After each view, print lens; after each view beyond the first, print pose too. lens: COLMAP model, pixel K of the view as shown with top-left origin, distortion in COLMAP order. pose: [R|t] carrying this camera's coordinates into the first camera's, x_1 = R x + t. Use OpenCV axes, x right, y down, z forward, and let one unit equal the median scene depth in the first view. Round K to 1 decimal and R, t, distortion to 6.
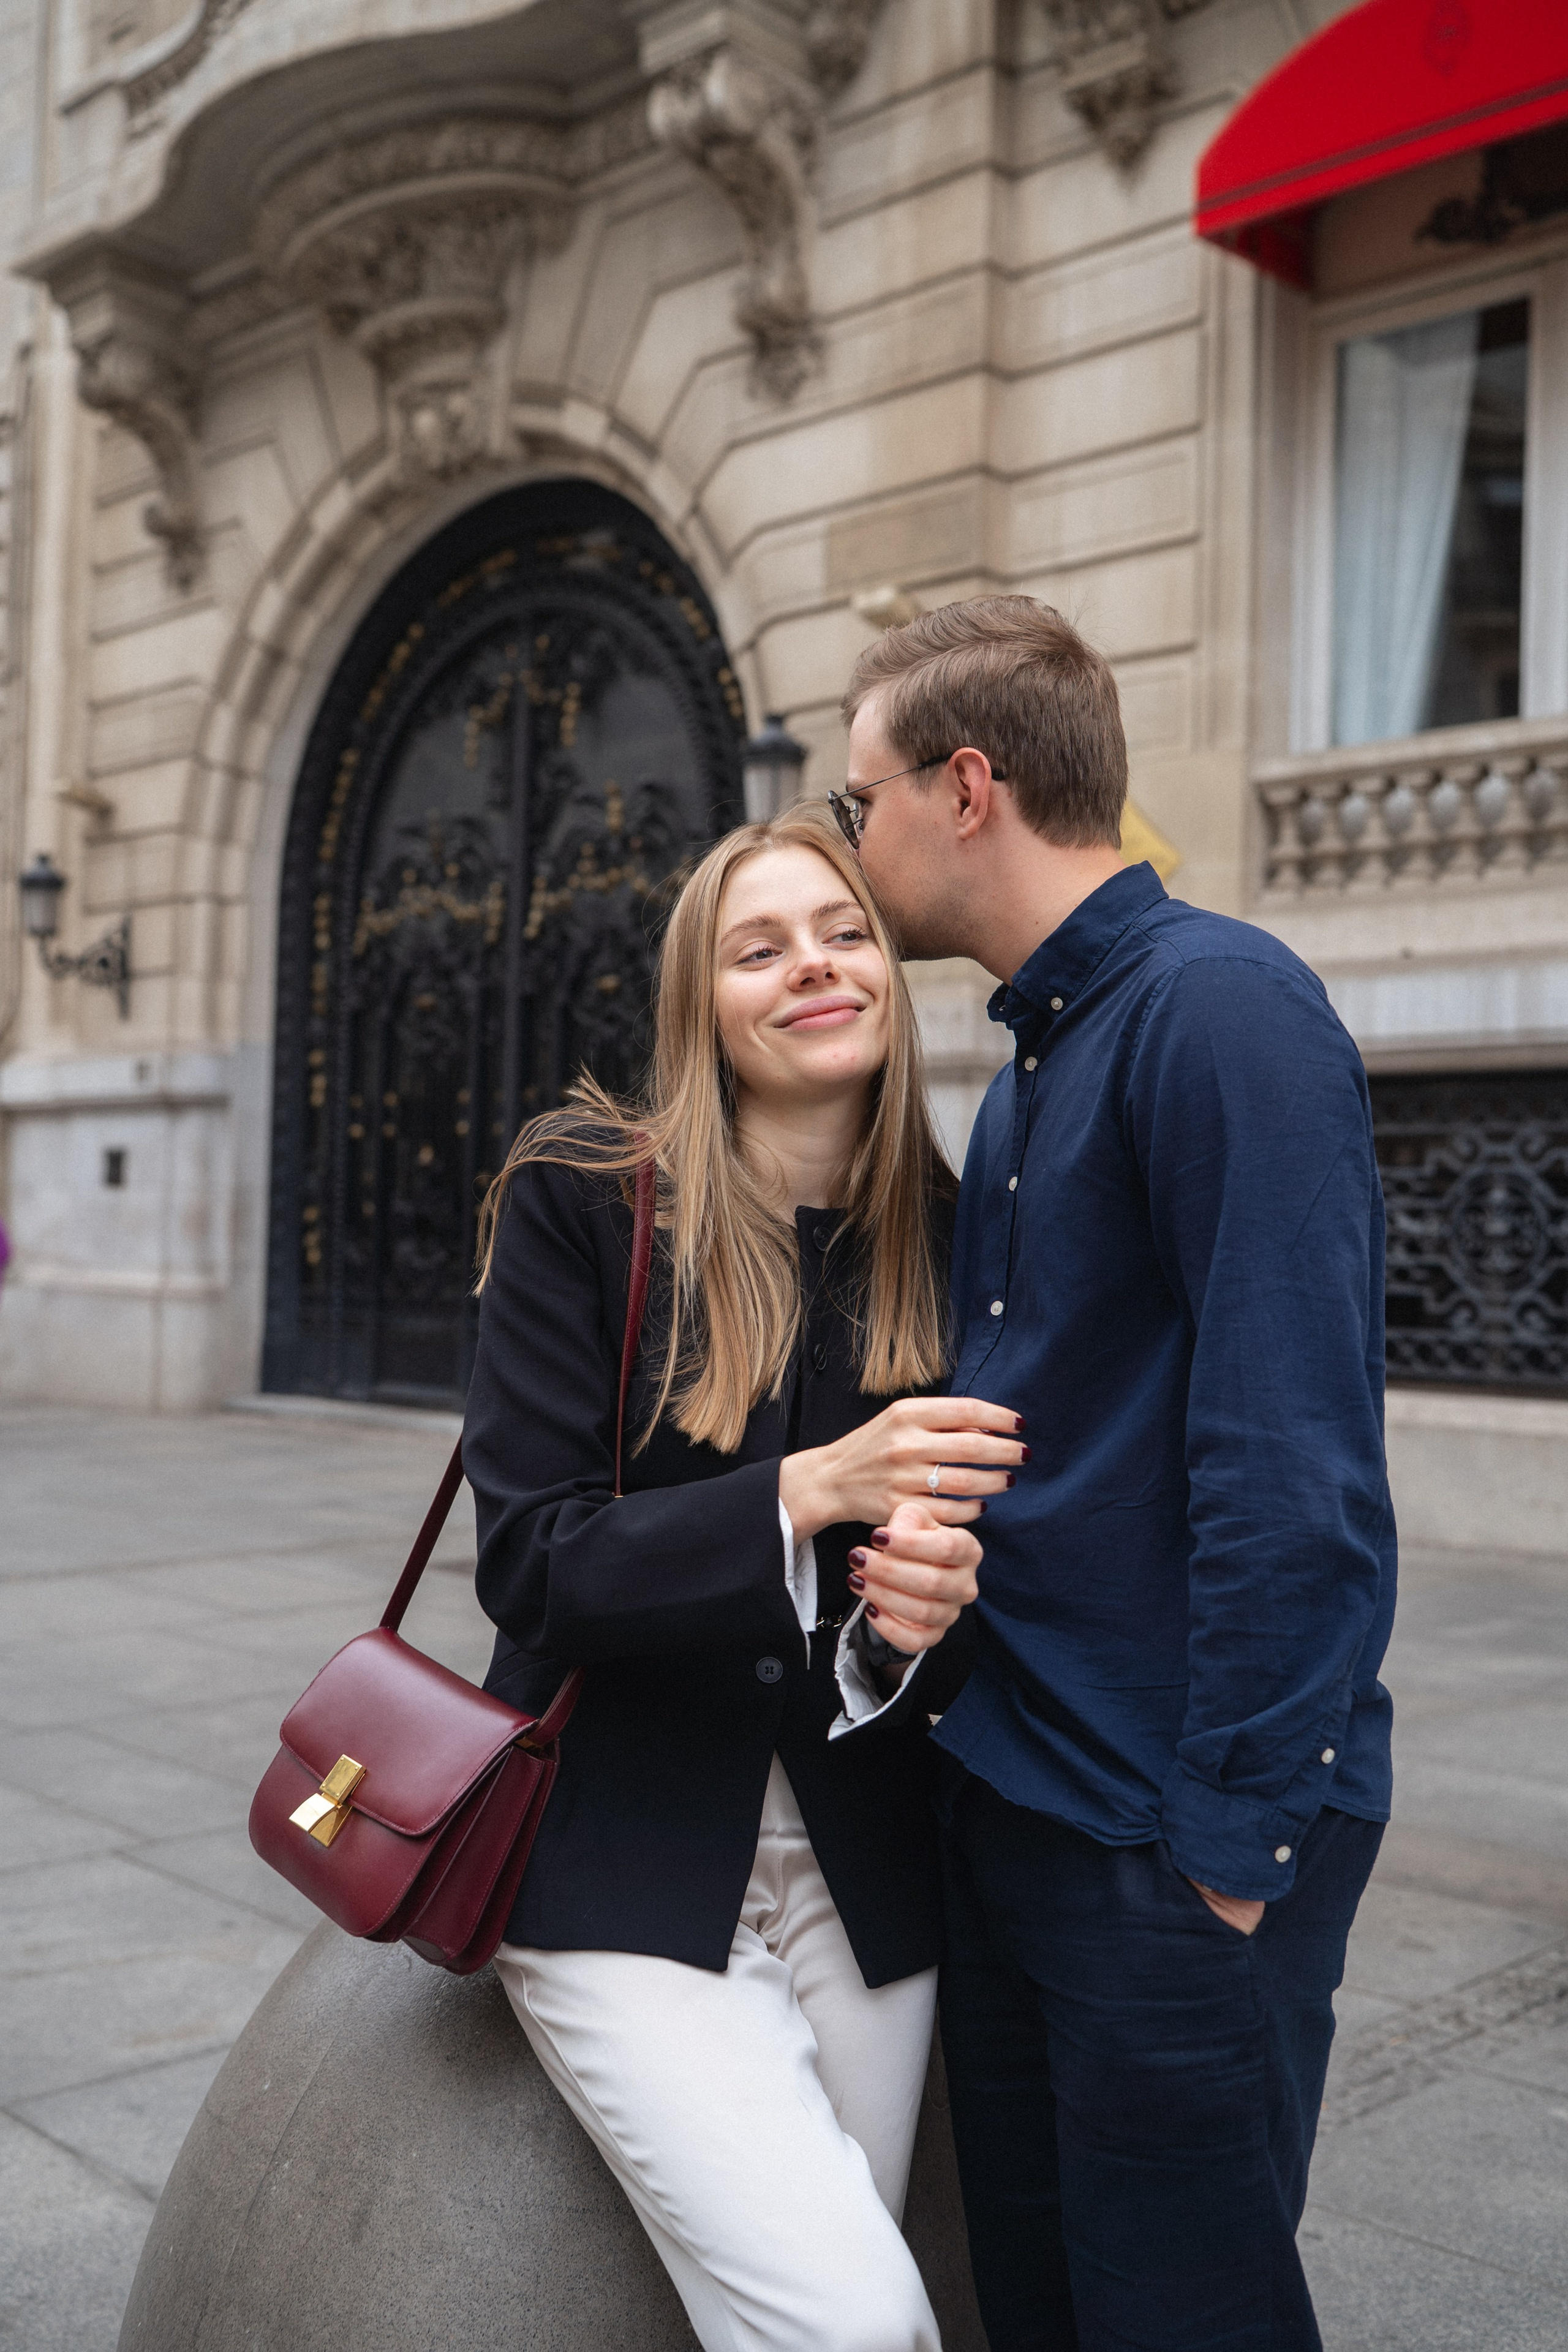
lens RADIAL K [[2369.0, 0, 764.0], [0, 2369.0, 1185.5], [0, 0, 1]] dist [-0.008145, 0.000000]
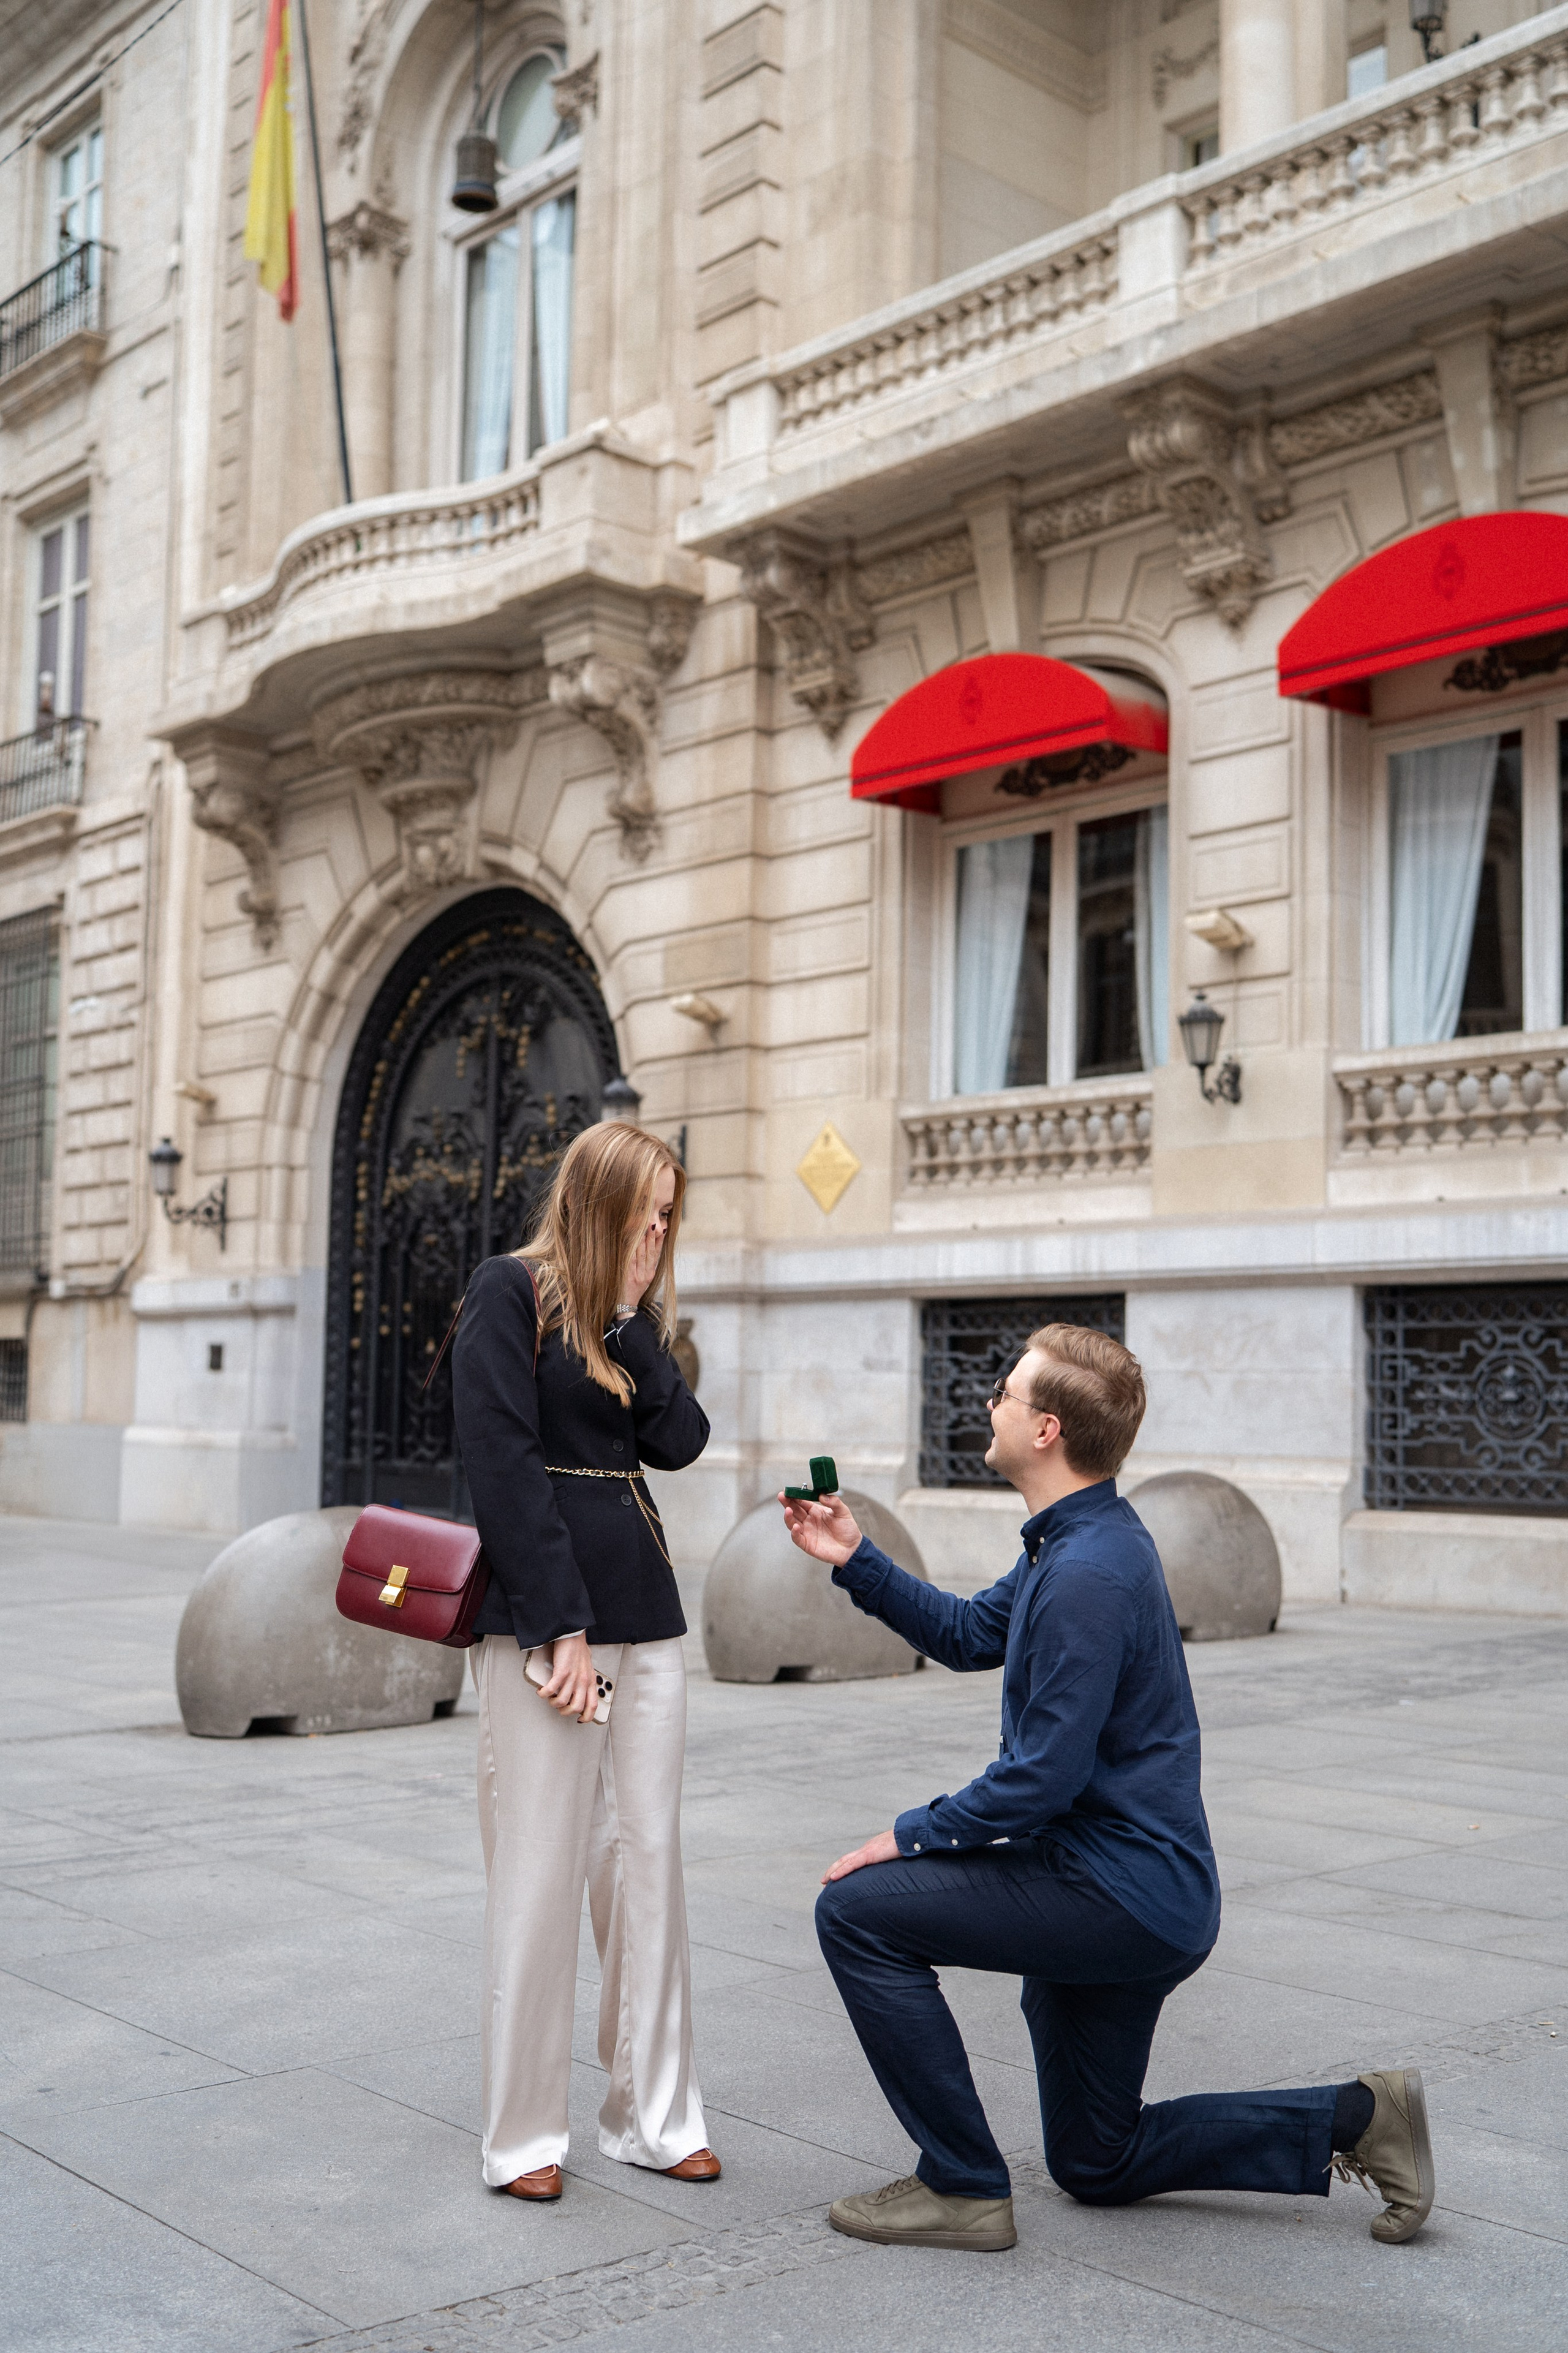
lens RADIAL K [[2369.8, 0, 804.8], [0, 2369.8, 1178.7], [0, 0, 1]] dist [-0.008145, 0.000000]
pose [[0.999460, -0.013572, -0.029937, 0.138865], [0.011337, 0.997221, -0.073629, -0.006800], [0.030854, 0.073250, 0.996836, -0.464435]]
